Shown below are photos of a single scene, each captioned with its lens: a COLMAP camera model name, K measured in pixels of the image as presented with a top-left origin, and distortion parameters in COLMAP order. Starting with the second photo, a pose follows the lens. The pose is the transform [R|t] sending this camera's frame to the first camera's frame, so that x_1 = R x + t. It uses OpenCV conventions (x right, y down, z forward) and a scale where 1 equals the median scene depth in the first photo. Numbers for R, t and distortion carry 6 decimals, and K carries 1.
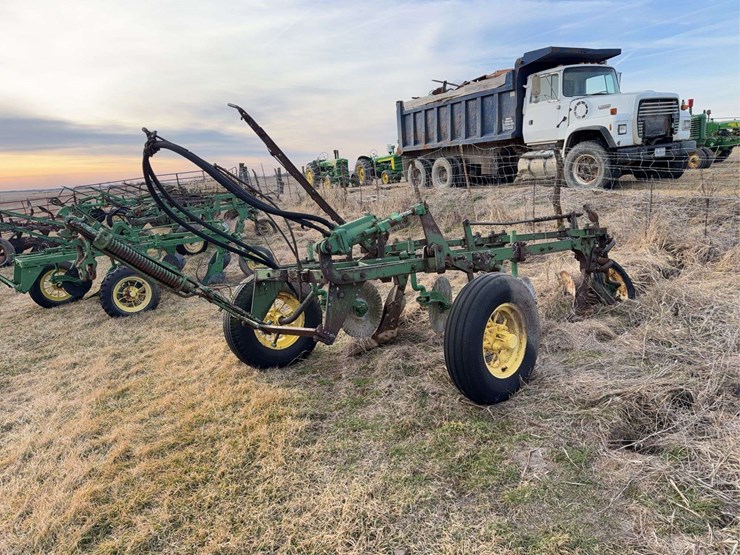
lens RADIAL K [[515.3, 0, 370.0], [0, 515.3, 277.5], [0, 0, 1]] dist [0.042822, -0.060581]
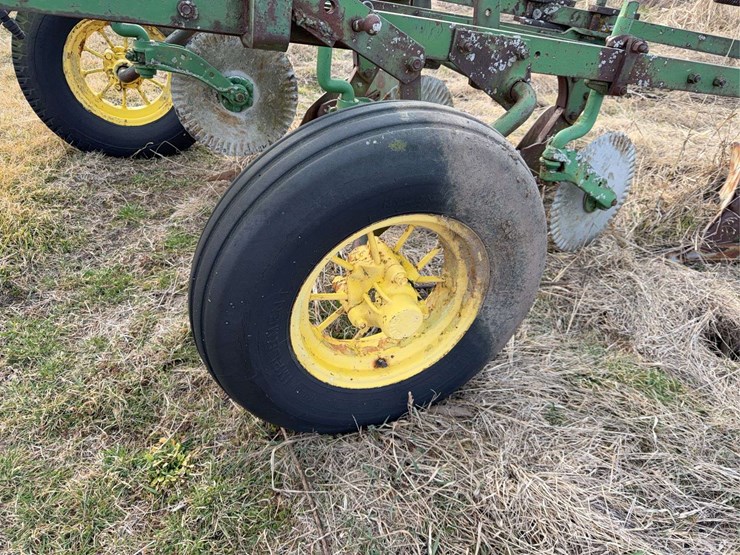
lens RADIAL K [[515.3, 0, 370.0], [0, 515.3, 277.5], [0, 0, 1]] dist [0.042822, -0.060581]
pose [[0.917725, 0.358540, -0.170968, 0.286168], [-0.252429, 0.858748, 0.445905, -0.047989], [0.306694, -0.366061, 0.878600, 0.660689]]
